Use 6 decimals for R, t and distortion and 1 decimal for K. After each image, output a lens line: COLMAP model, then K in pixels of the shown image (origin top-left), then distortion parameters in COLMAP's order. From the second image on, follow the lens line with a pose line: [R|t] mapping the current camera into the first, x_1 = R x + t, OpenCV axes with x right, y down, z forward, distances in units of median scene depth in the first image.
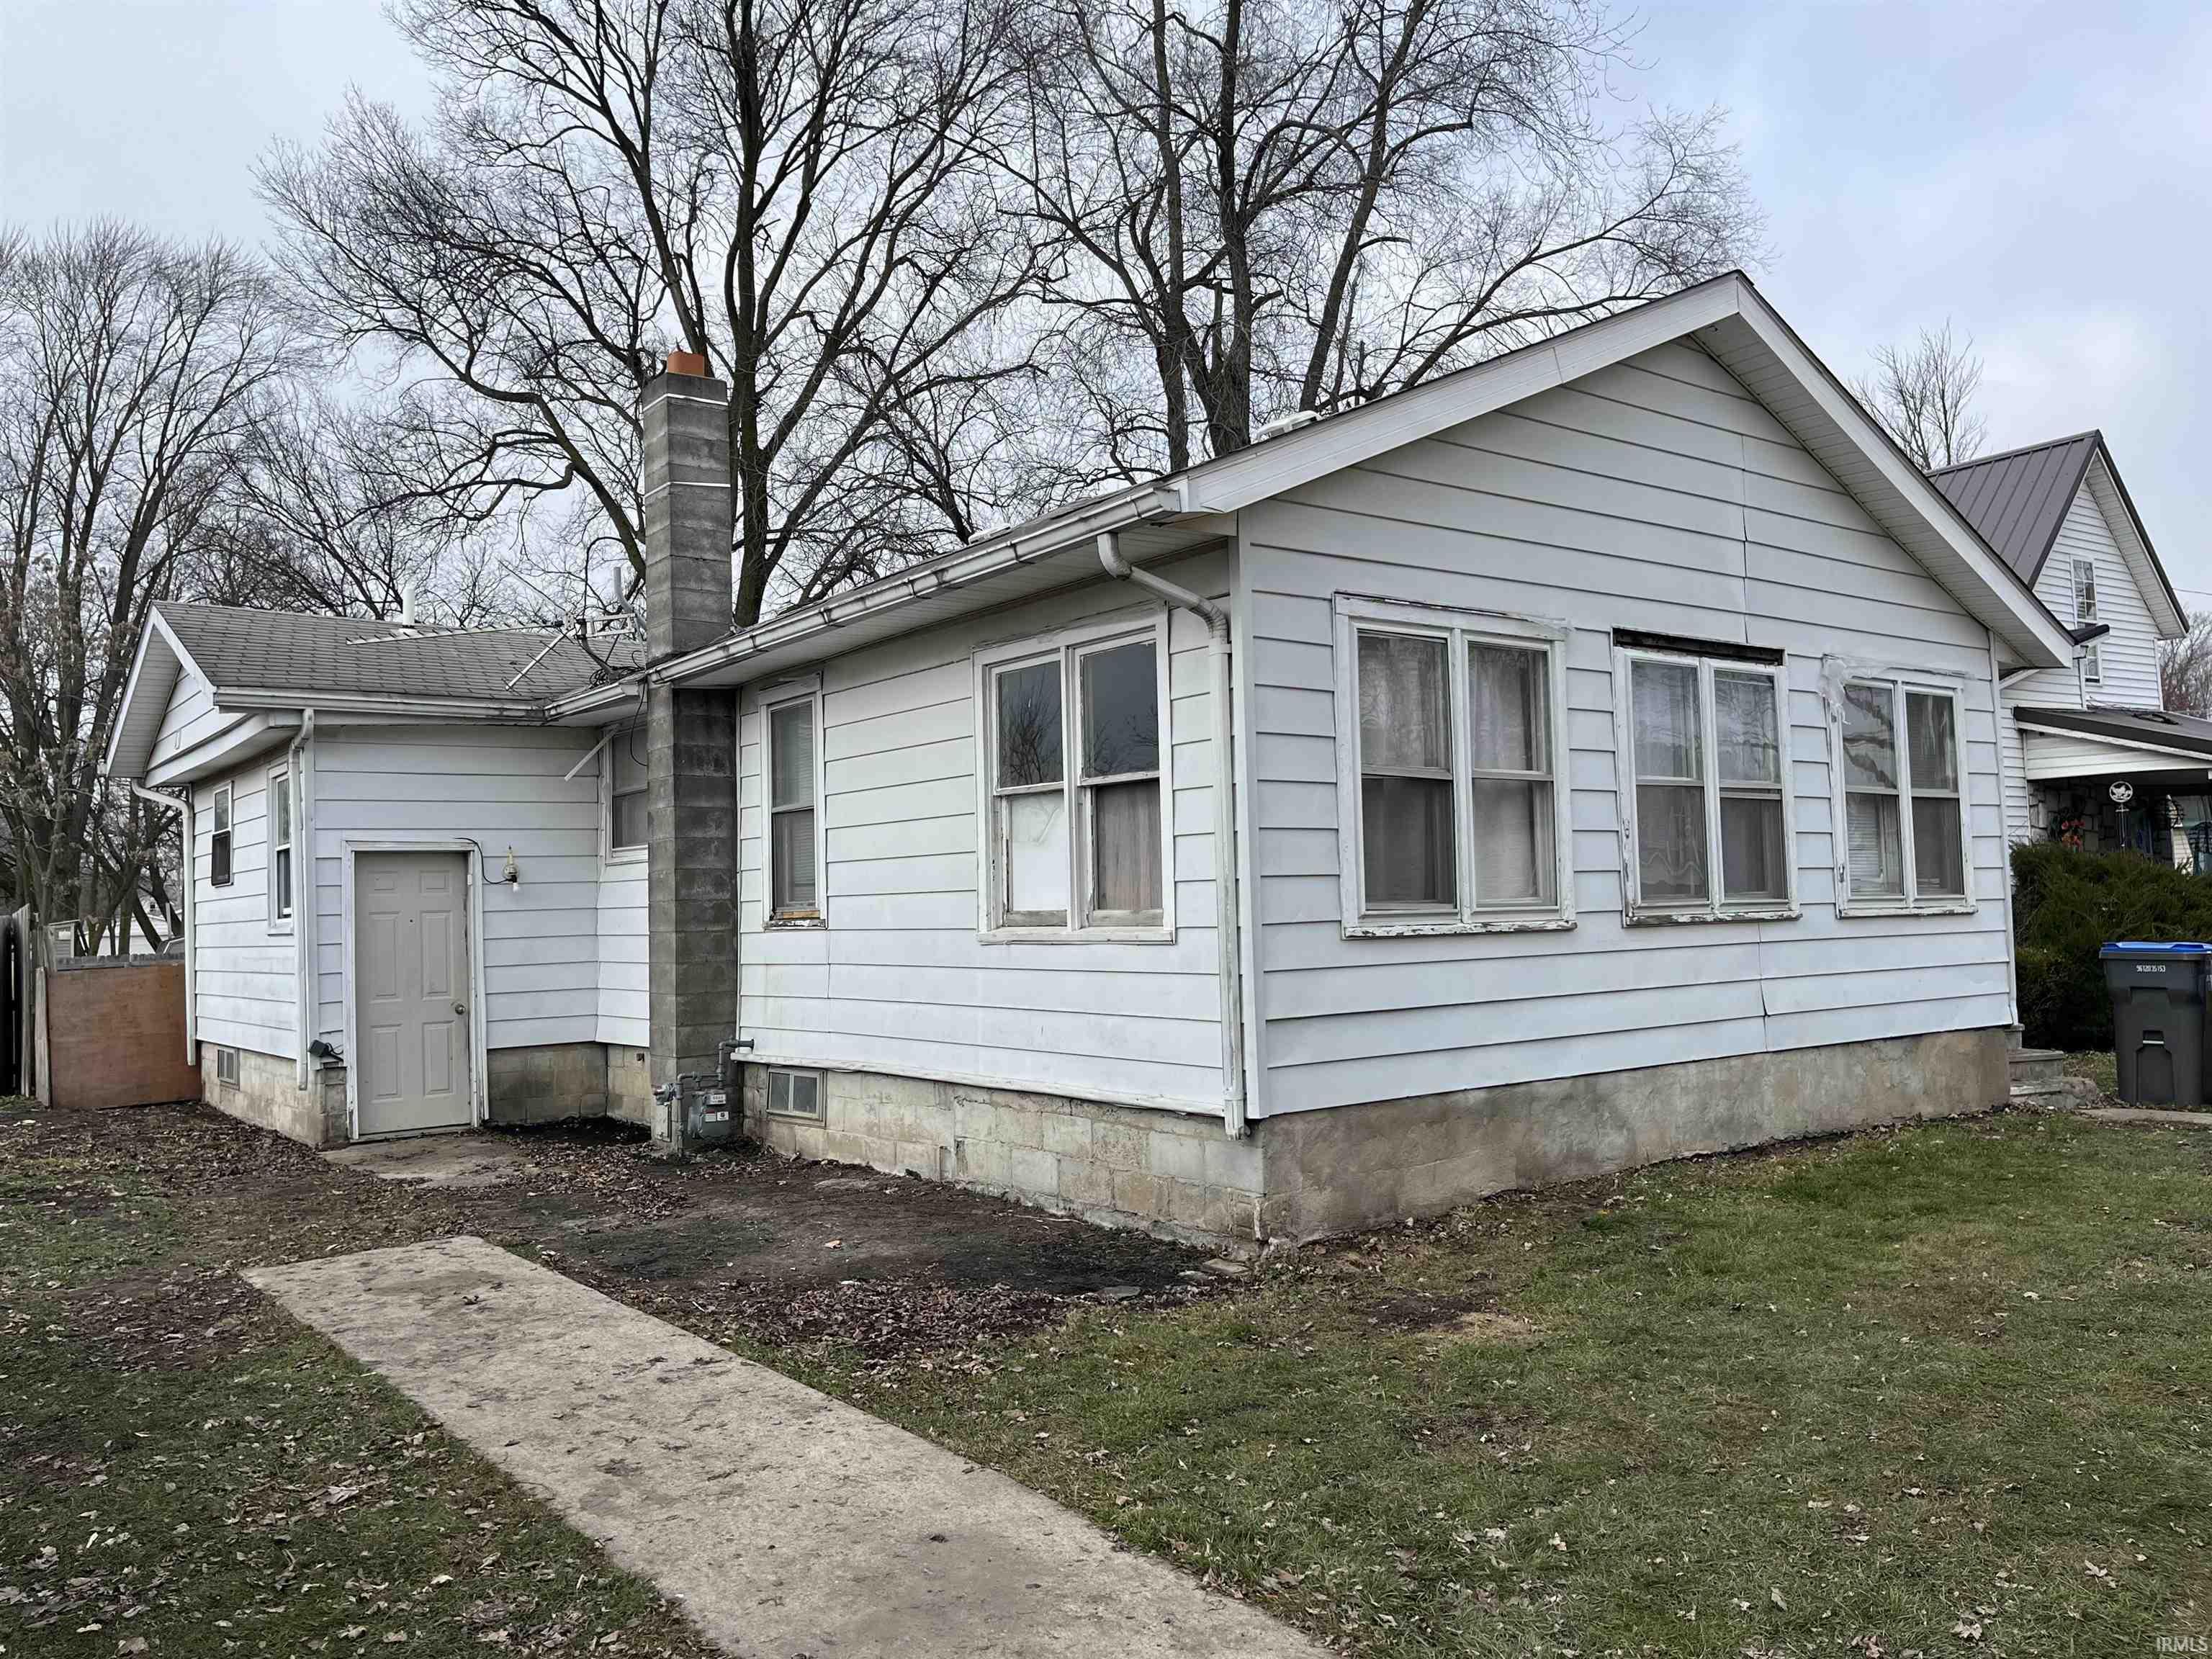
lens RADIAL K [[1690.9, 0, 1101.1], [0, 1690.9, 829.6], [0, 0, 1]] dist [0.026889, -0.010797]
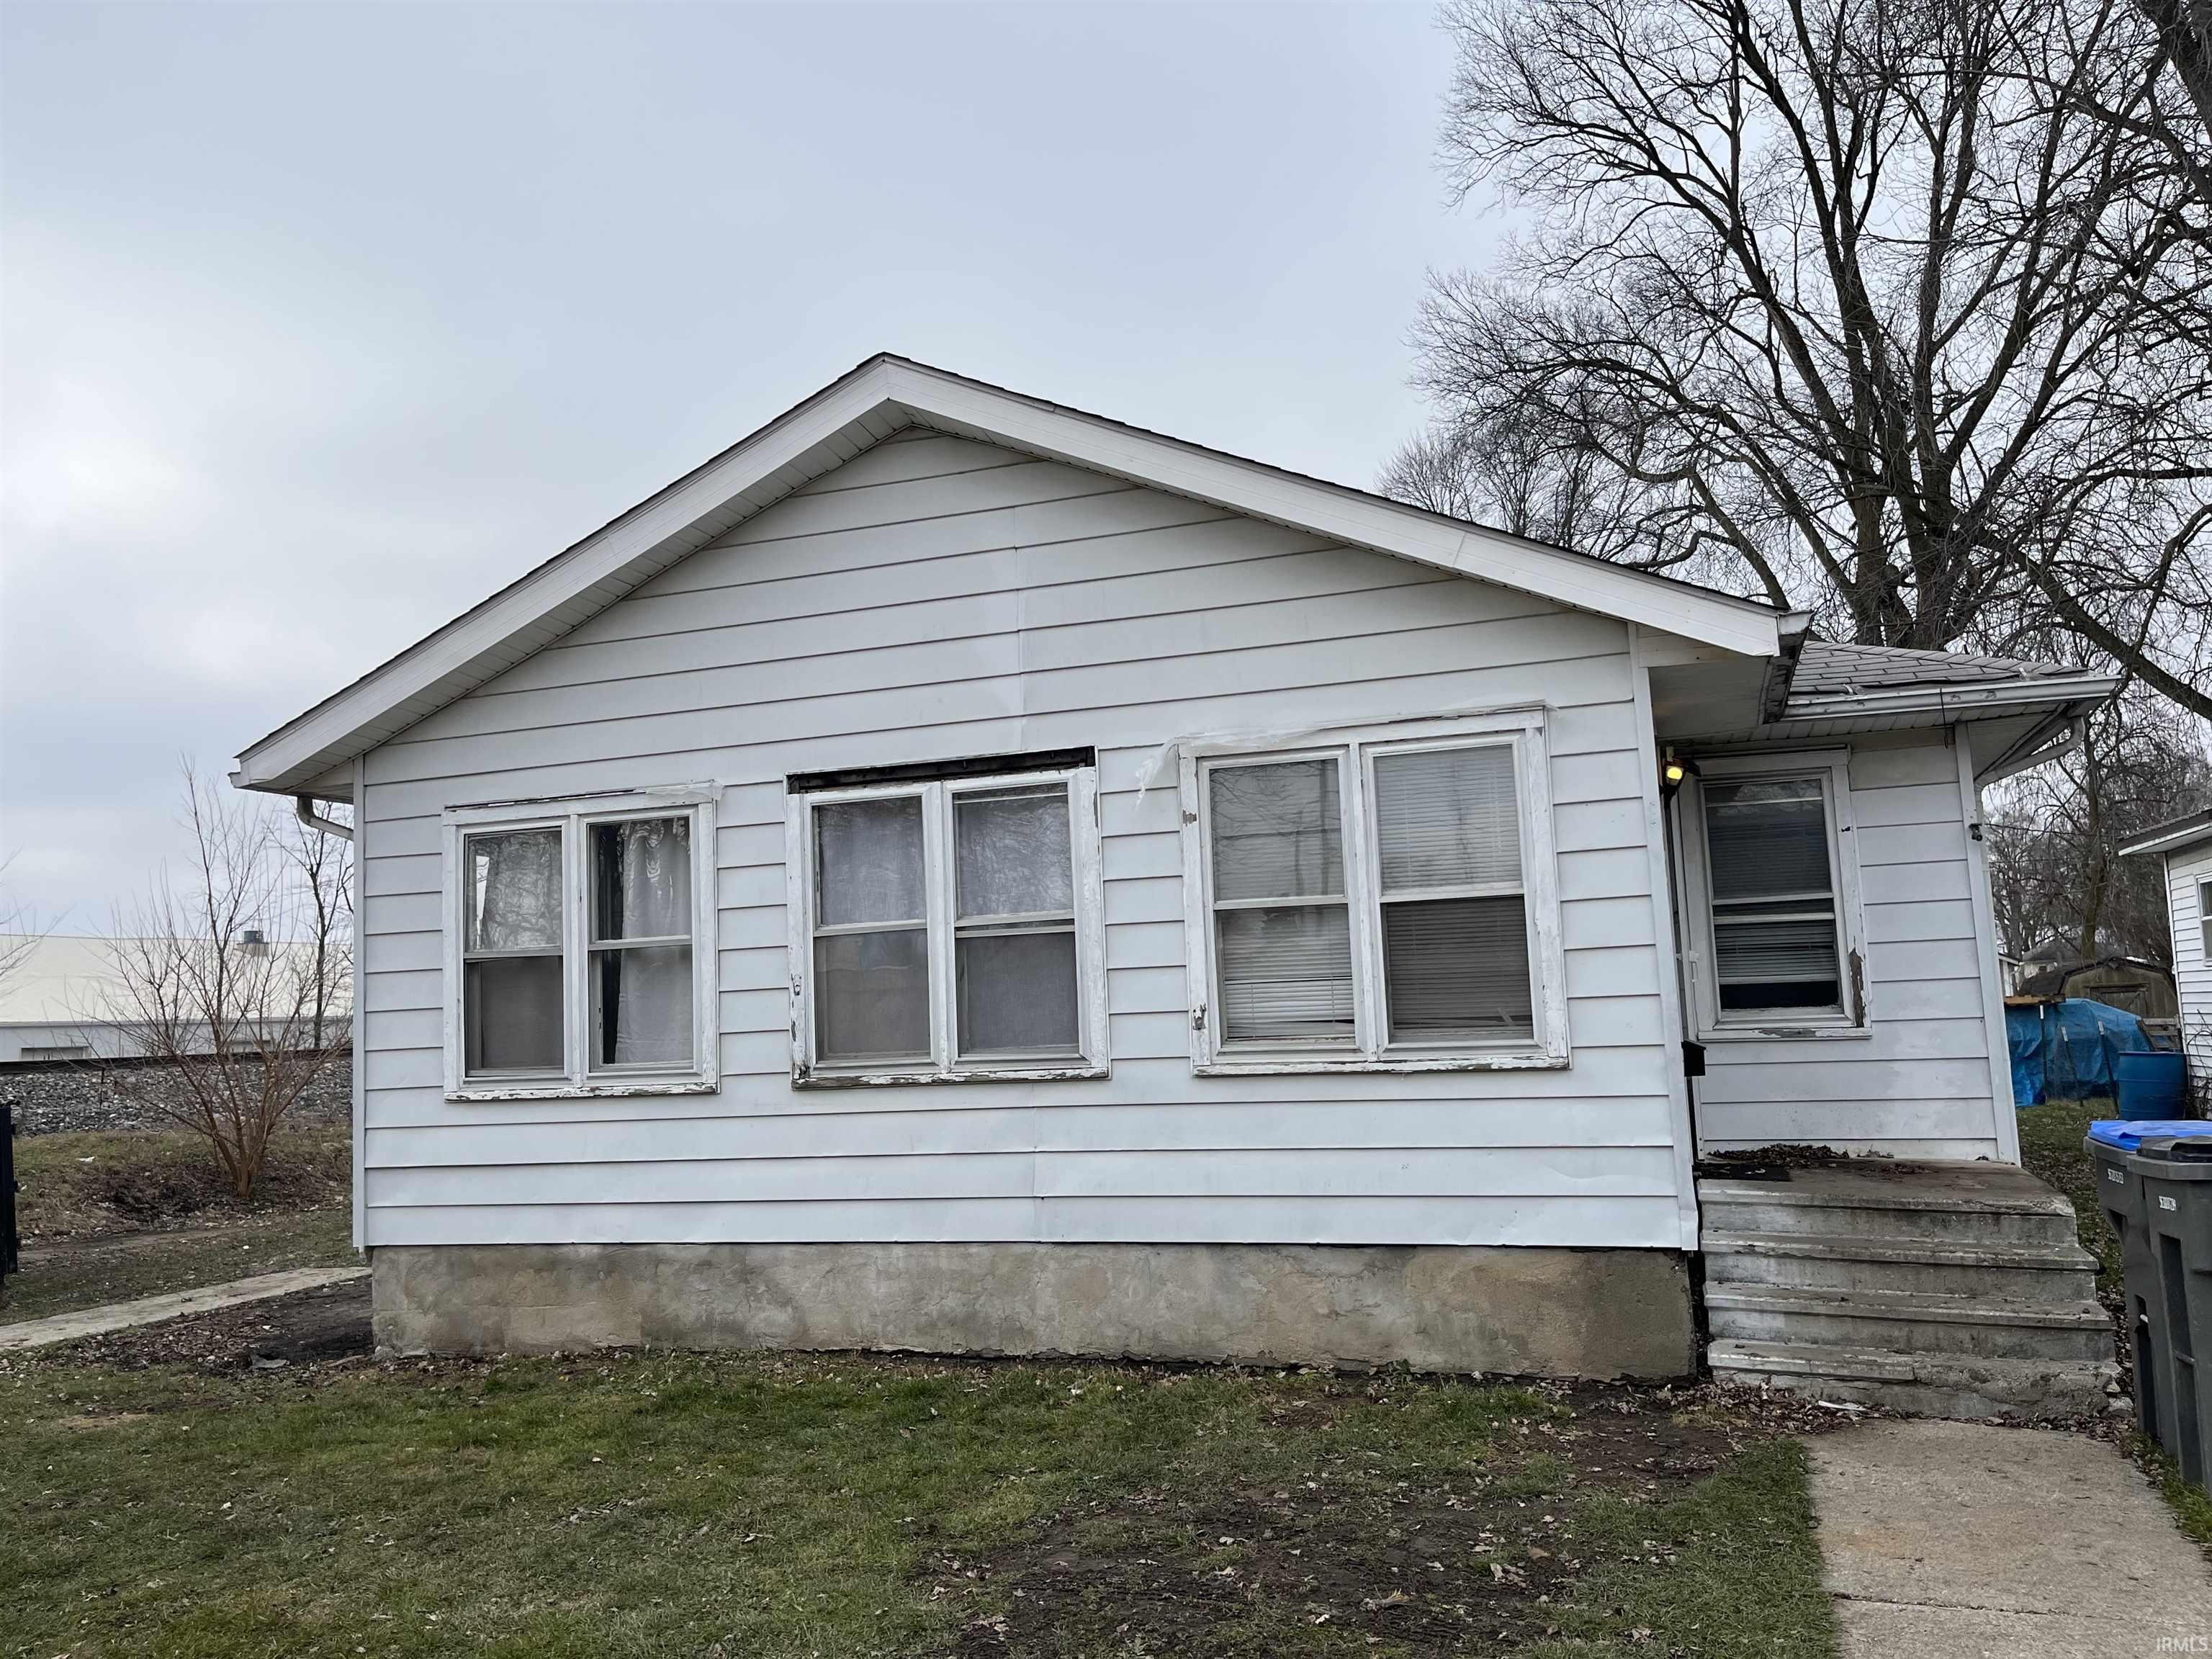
lens RADIAL K [[1690.9, 0, 1101.8], [0, 1690.9, 832.1], [0, 0, 1]] dist [0.026889, -0.010797]
pose [[0.566195, -0.093047, -0.819003, 1.217309], [0.064769, 0.995558, -0.068329, -0.010248], [0.821723, -0.014358, 0.569706, 0.617437]]
